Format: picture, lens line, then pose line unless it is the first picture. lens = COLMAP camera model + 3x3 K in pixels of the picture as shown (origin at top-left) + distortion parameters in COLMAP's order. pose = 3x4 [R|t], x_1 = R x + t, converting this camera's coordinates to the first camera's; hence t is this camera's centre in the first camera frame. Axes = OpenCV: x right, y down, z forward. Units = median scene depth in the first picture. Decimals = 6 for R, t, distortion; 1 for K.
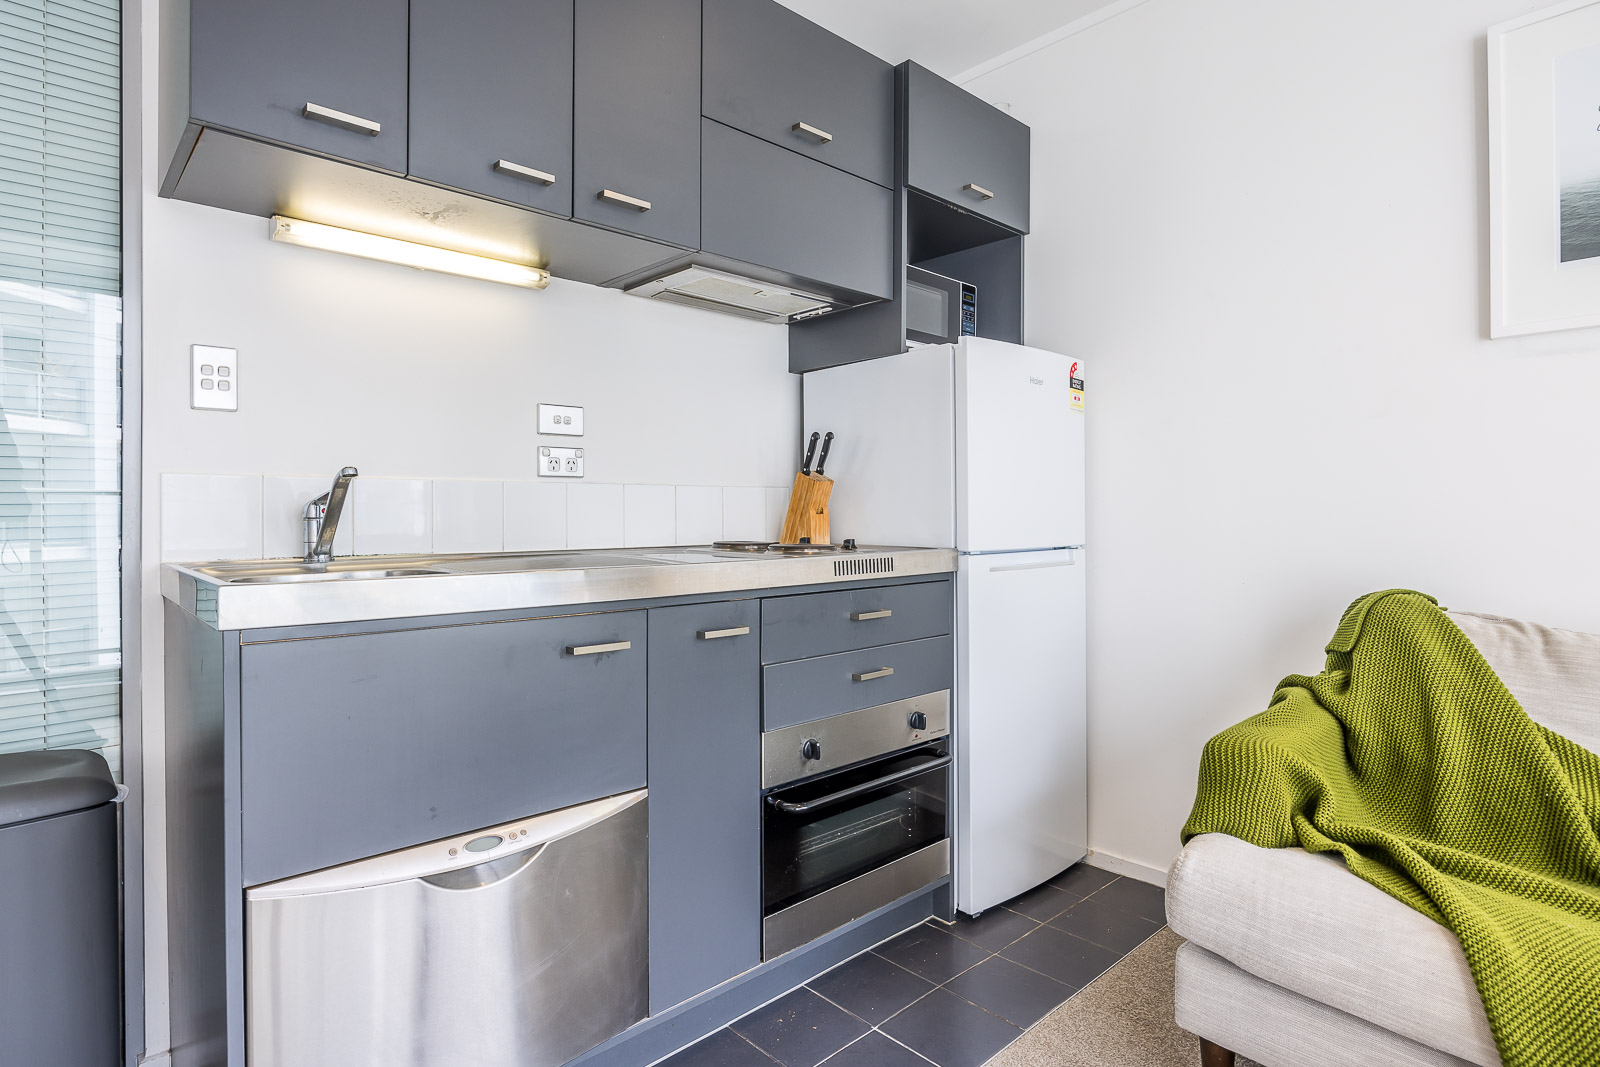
lens RADIAL K [[844.4, 0, 781.5], [0, 844.4, 515.6], [0, 0, 1]] dist [-0.005120, -0.000864]
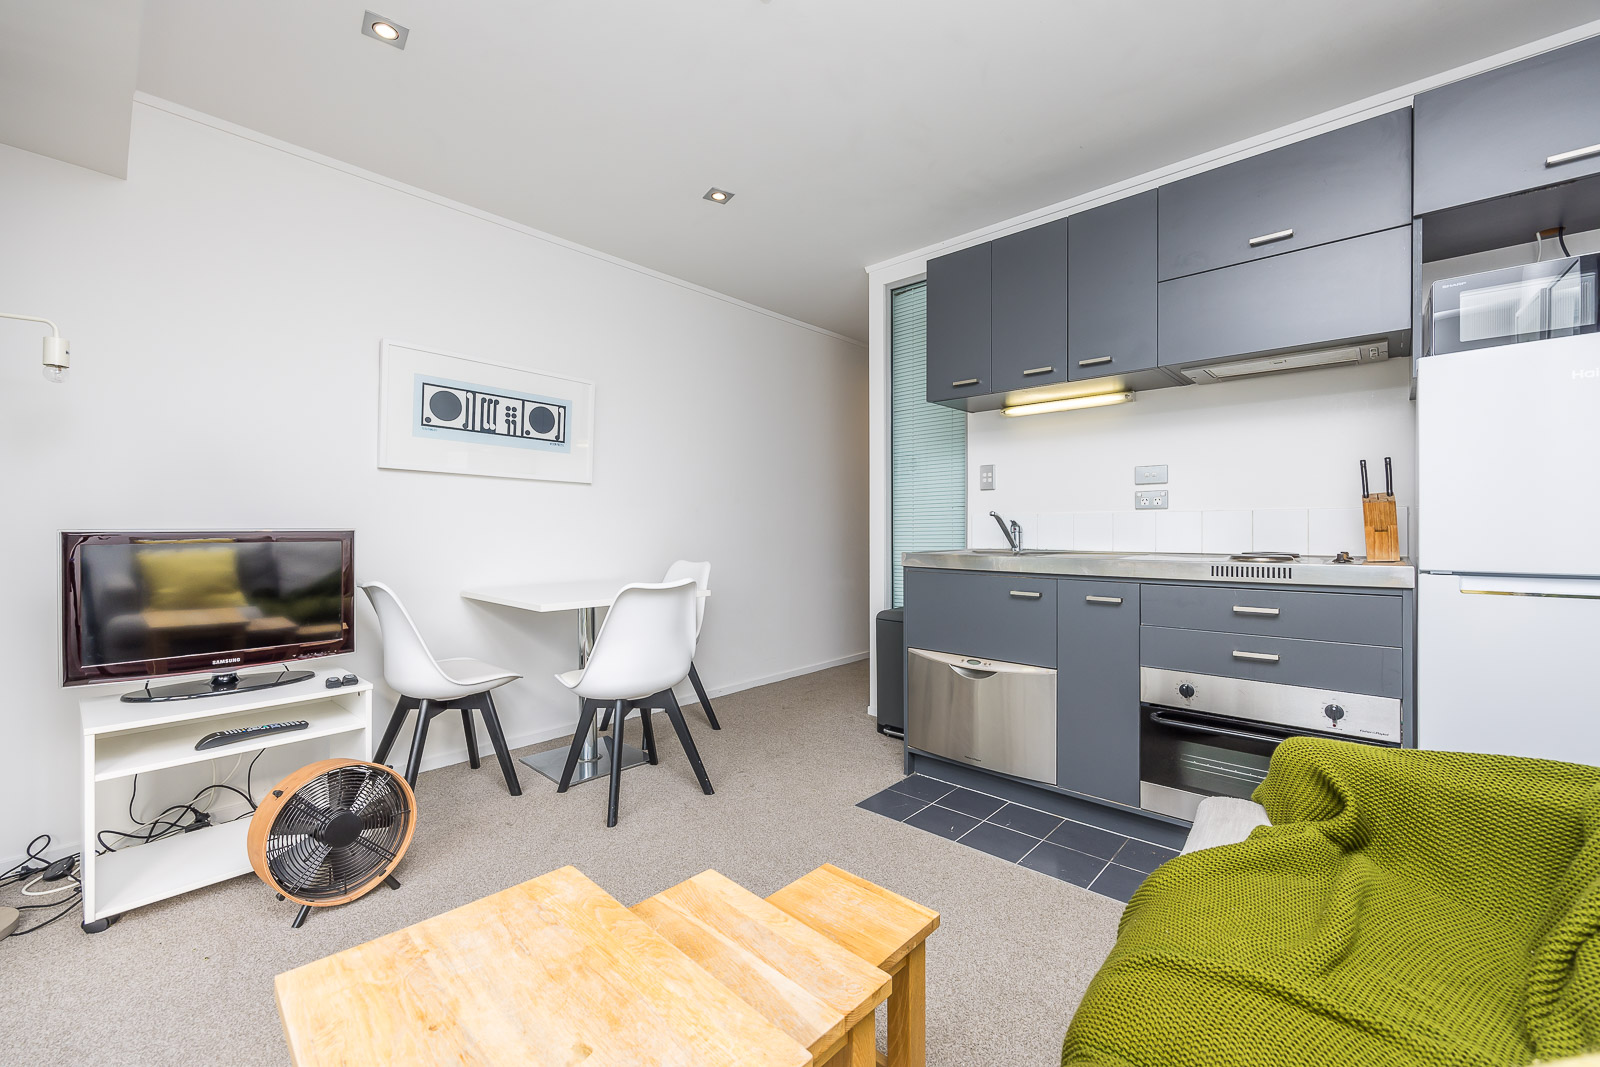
lens RADIAL K [[637.1, 0, 805.1], [0, 637.1, 529.5], [0, 0, 1]] dist [-0.002473, -0.000162]
pose [[0.103410, 0.004923, -0.994627, 0.948301], [-0.002441, 0.999986, 0.004696, -0.008756], [0.994636, 0.001943, 0.103421, 0.189870]]
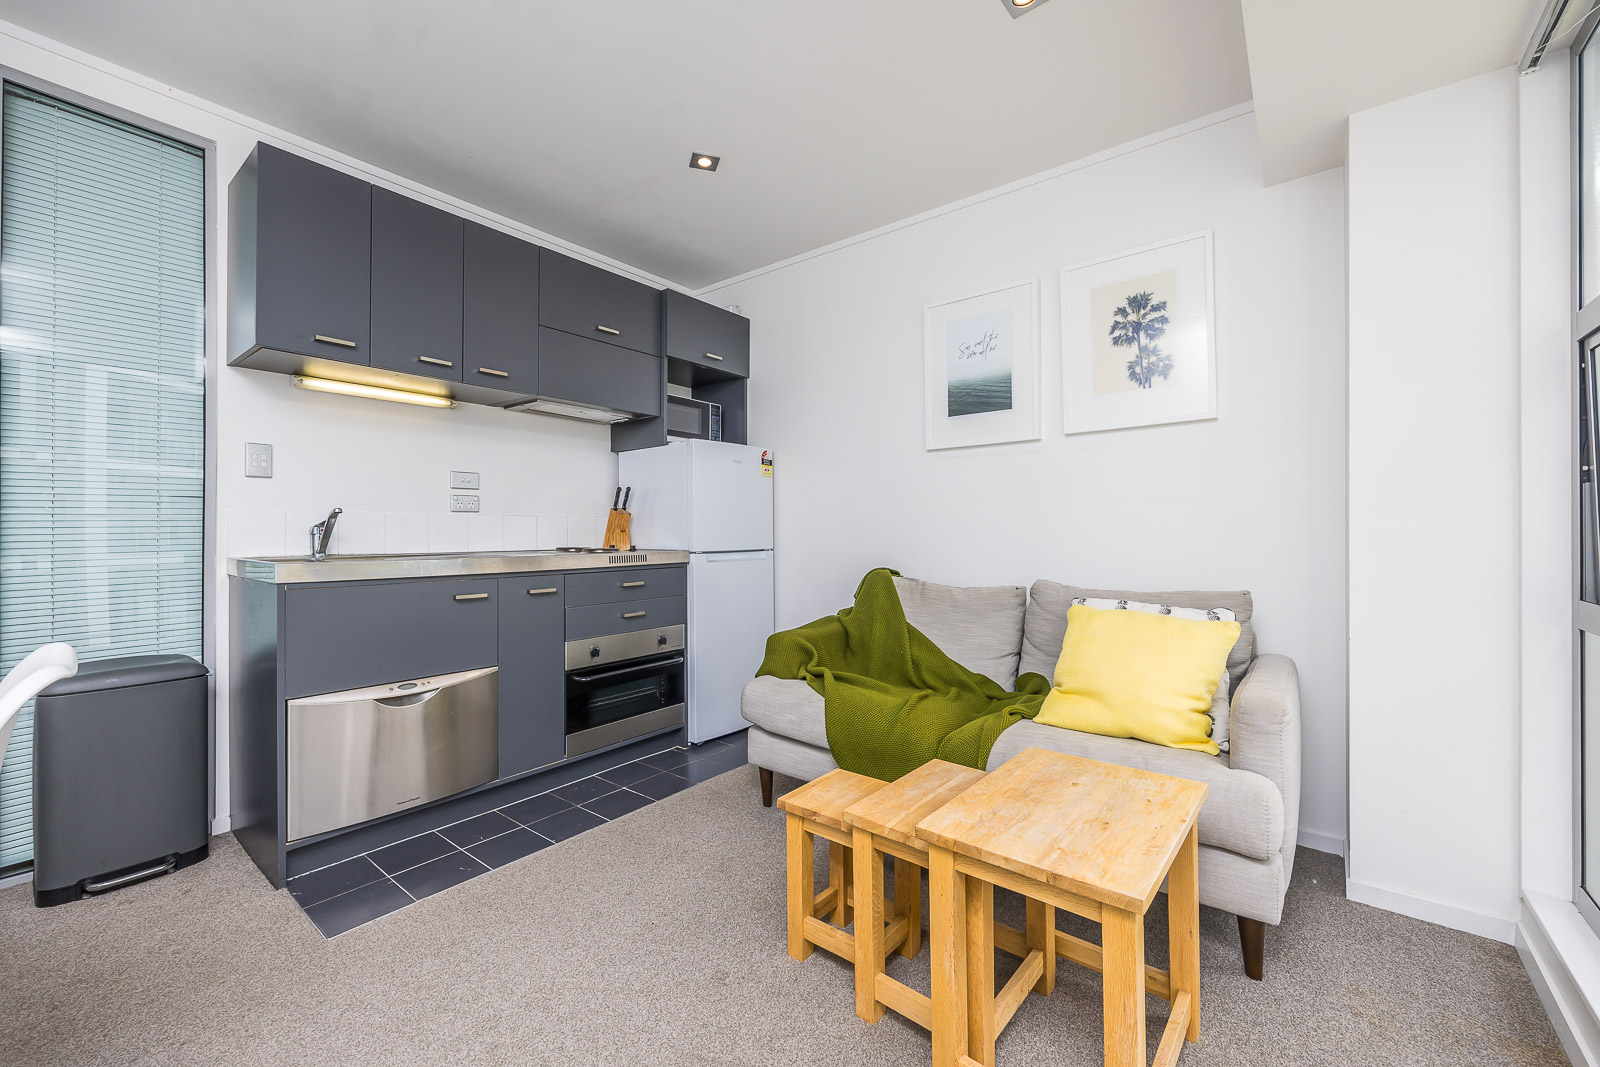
lens RADIAL K [[641.0, 0, 799.1], [0, 641.0, 528.9], [0, 0, 1]] dist [-0.000229, 0.000287]
pose [[0.987143, 0.001249, 0.159836, 0.234554], [0.000151, 0.999962, -0.008750, 0.003875], [-0.159841, 0.008662, 0.987105, -0.488379]]
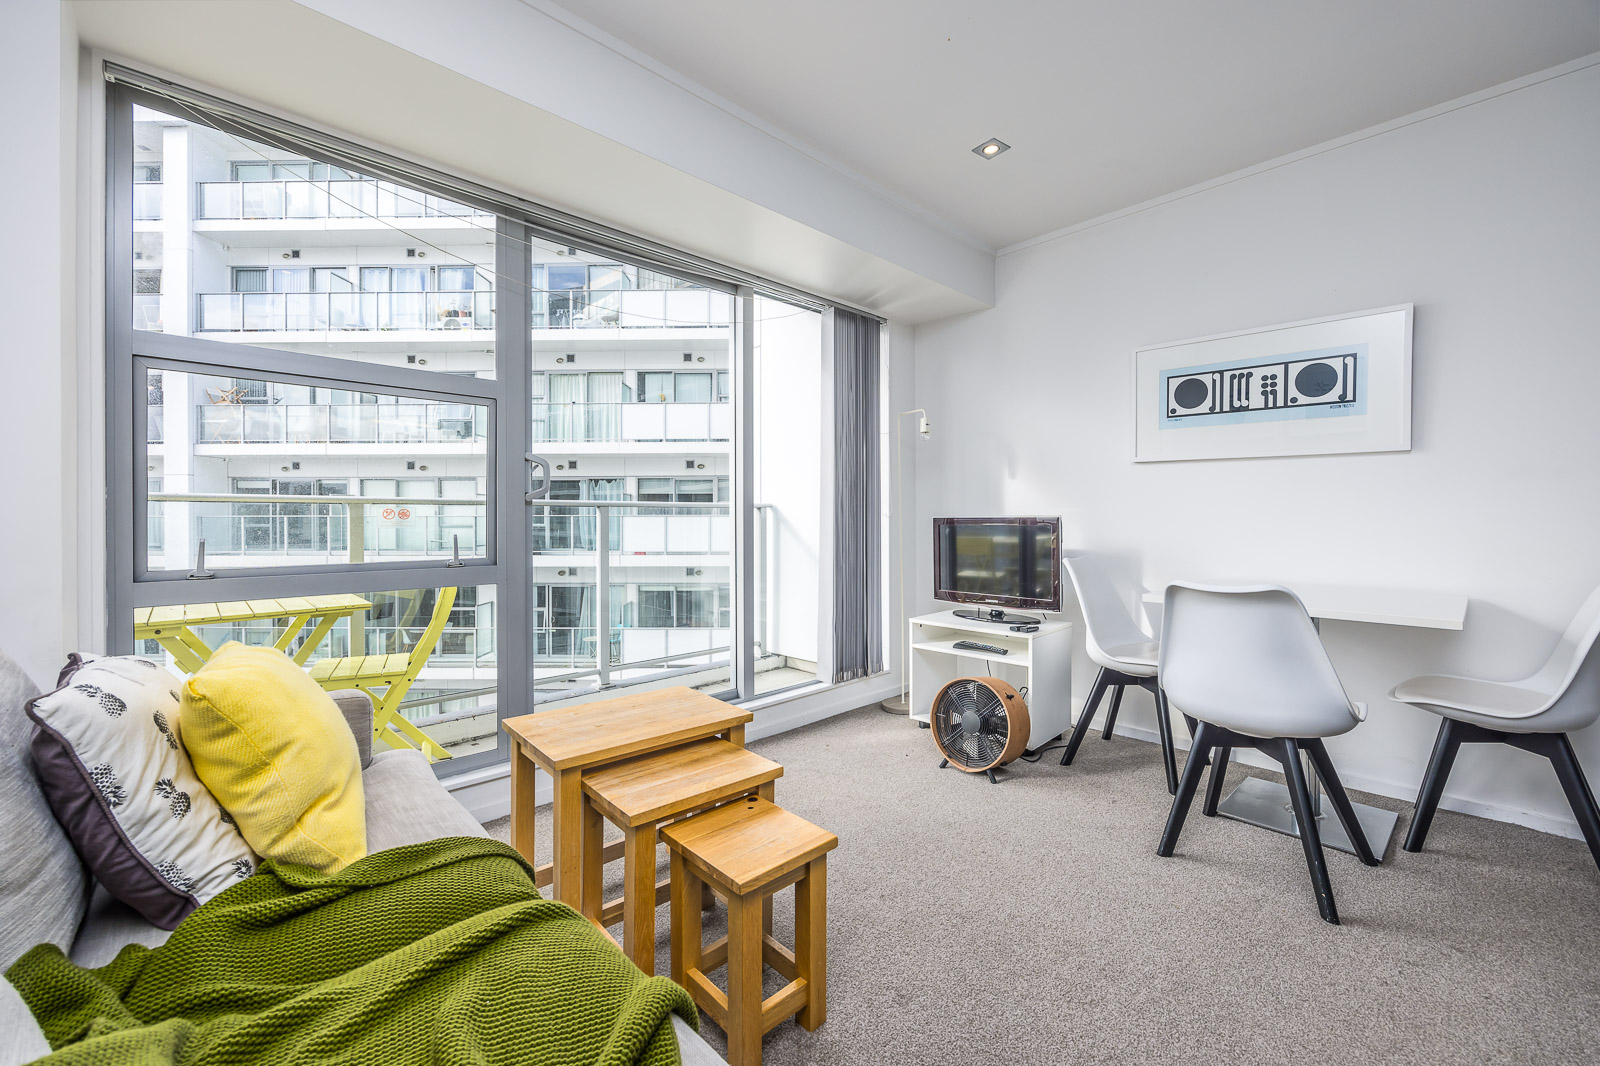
lens RADIAL K [[648.1, 0, 803.6], [0, 648.1, 525.0], [0, 0, 1]] dist [0.001394, 0.000067]
pose [[-0.999516, 0.003086, -0.030950, 0.387932], [0.002623, 0.999884, 0.014990, -0.005460], [0.030993, 0.014902, -0.999409, 0.936518]]
